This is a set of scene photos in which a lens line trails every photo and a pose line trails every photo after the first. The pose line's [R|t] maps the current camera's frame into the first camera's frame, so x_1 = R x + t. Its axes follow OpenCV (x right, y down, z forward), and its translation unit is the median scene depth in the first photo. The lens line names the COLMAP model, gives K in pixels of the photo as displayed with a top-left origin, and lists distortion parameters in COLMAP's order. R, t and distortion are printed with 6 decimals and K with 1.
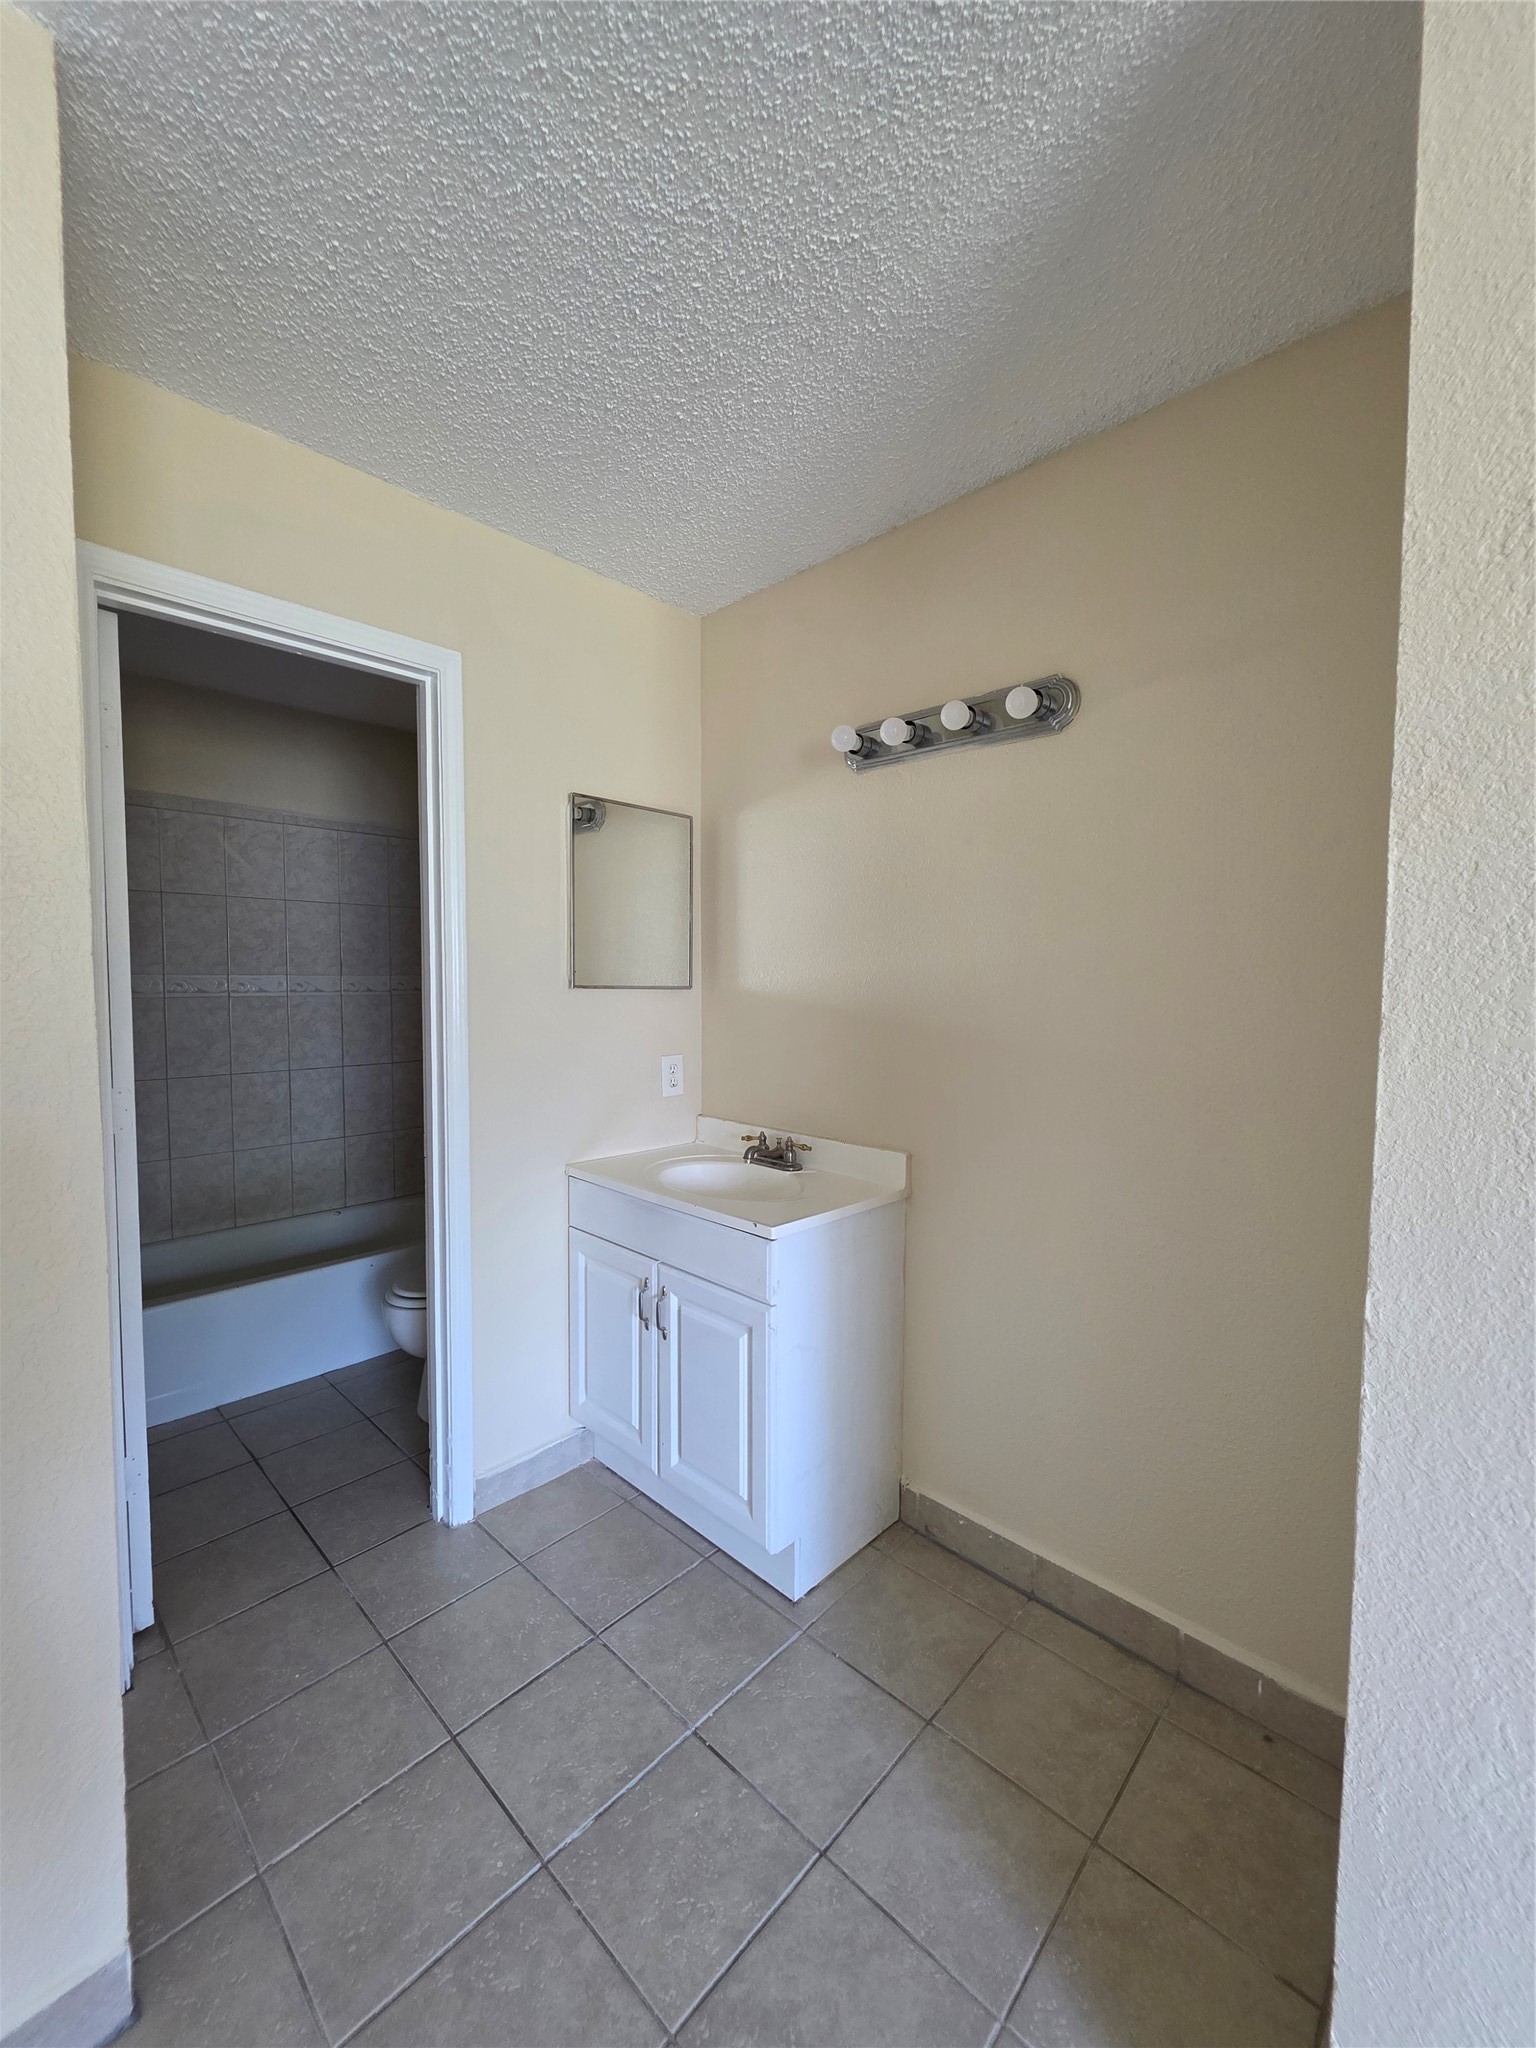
lens RADIAL K [[815.3, 0, 768.0], [0, 815.3, 1024.0], [0, 0, 1]] dist [0.003144, 0.000101]
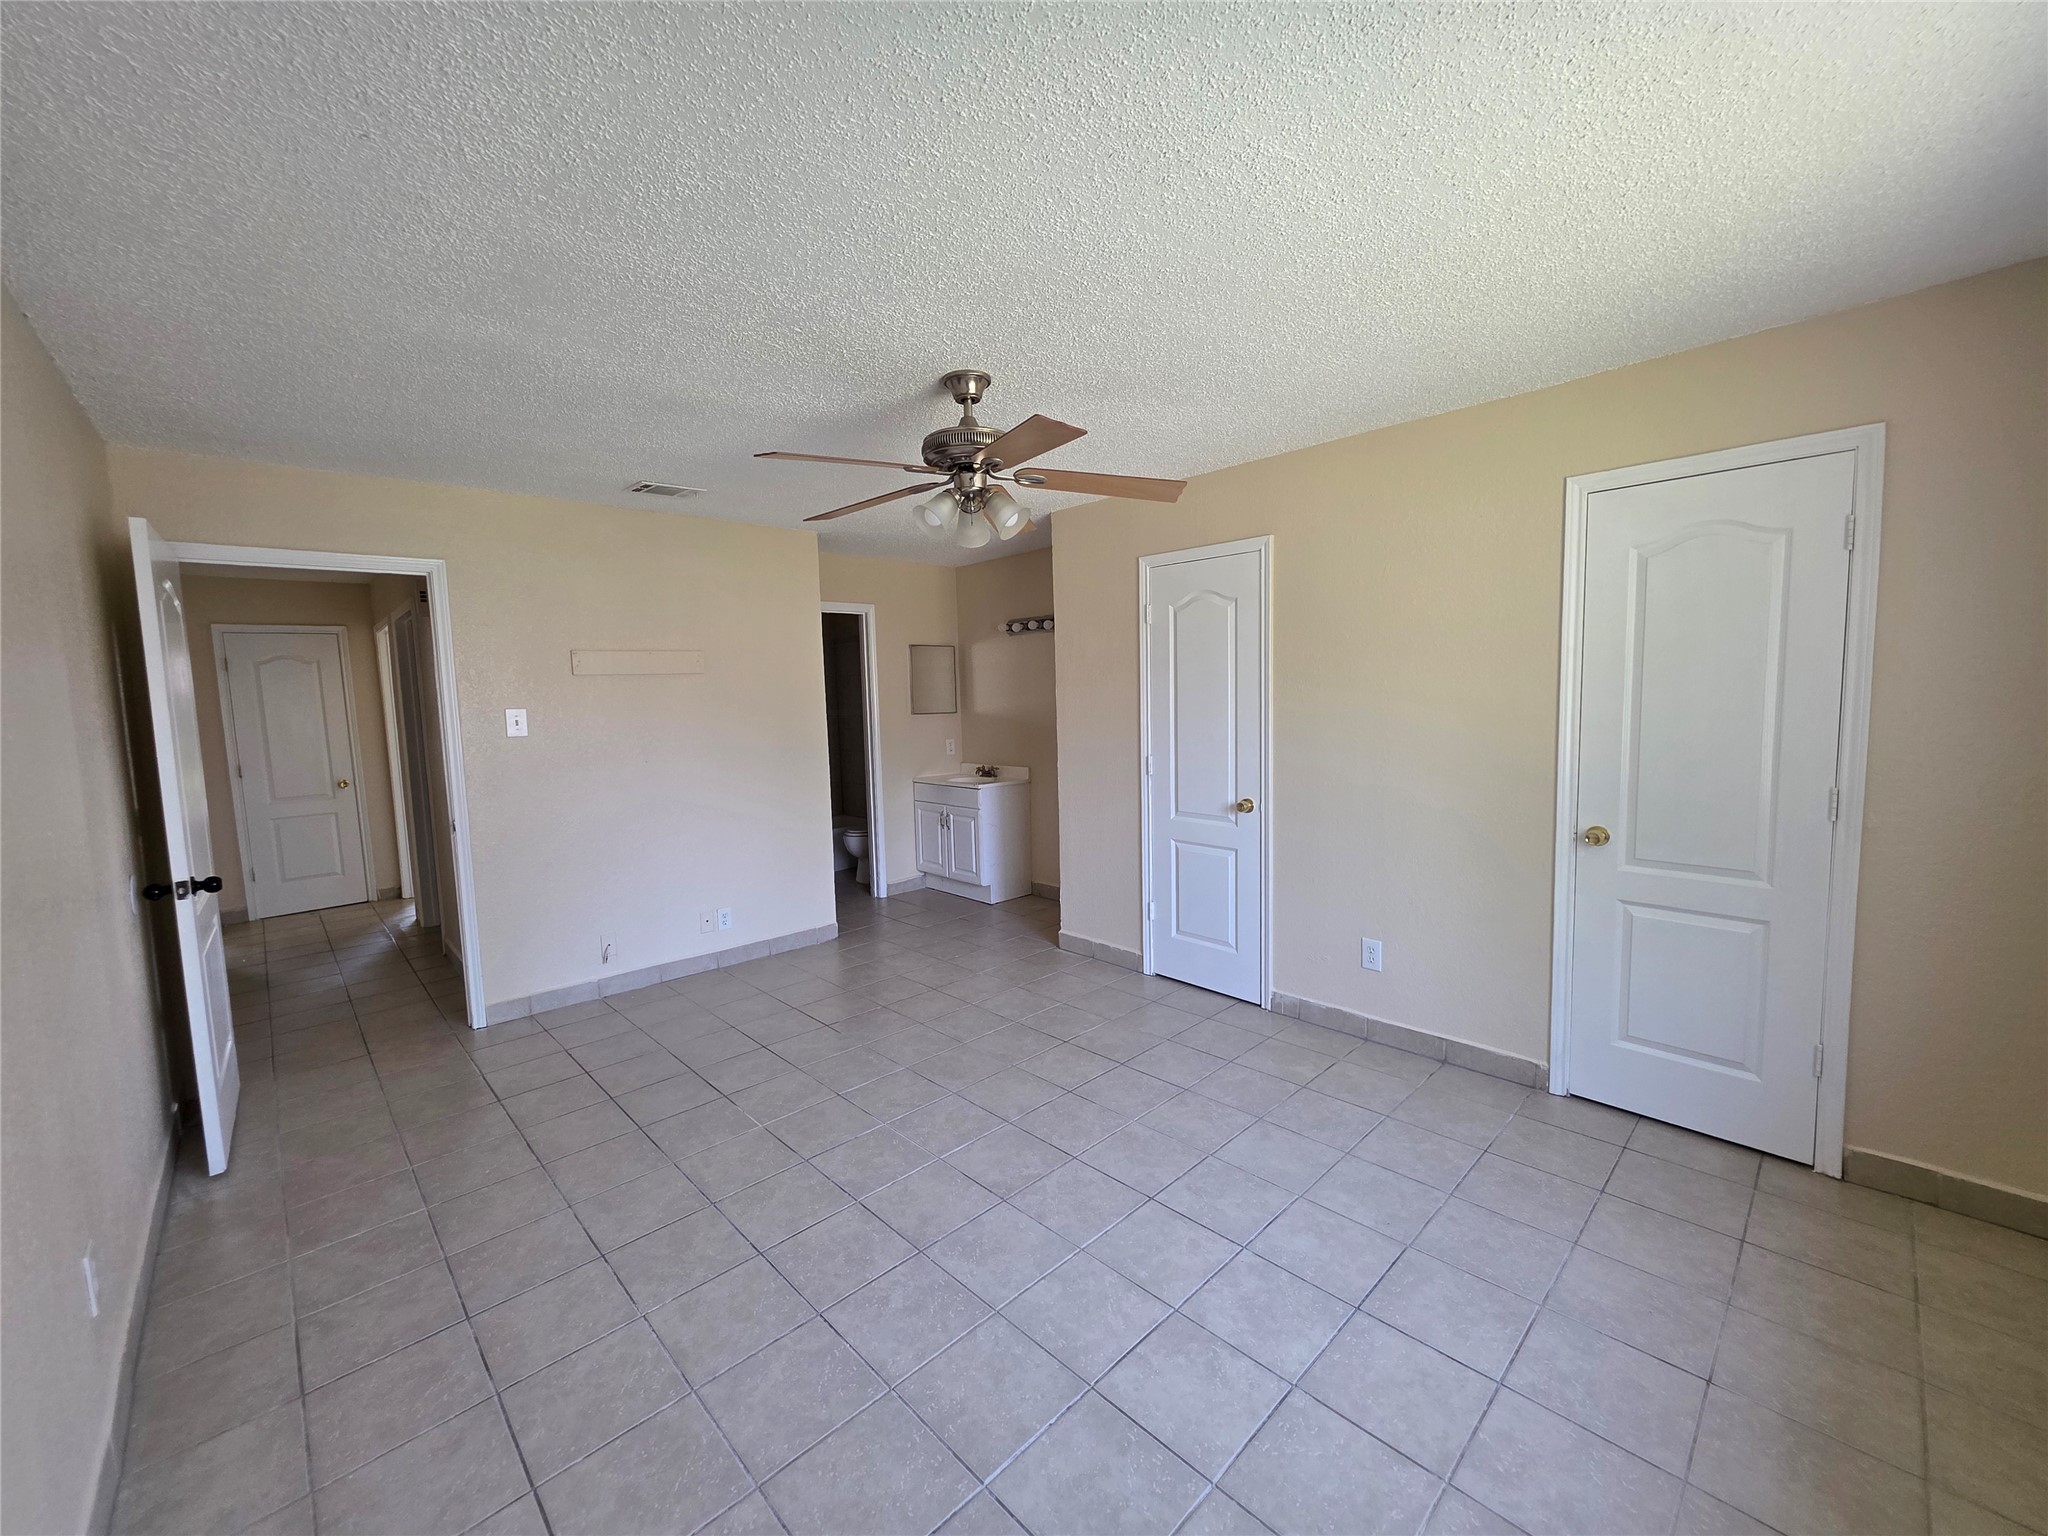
lens RADIAL K [[815.3, 0, 1024.0], [0, 815.3, 768.0], [0, 0, 1]] dist [0.003144, 0.000101]
pose [[0.998260, -0.029490, -0.051071, 0.294429], [0.031536, 0.998713, 0.039719, 0.043019], [0.049834, -0.041261, 0.997905, -1.883059]]
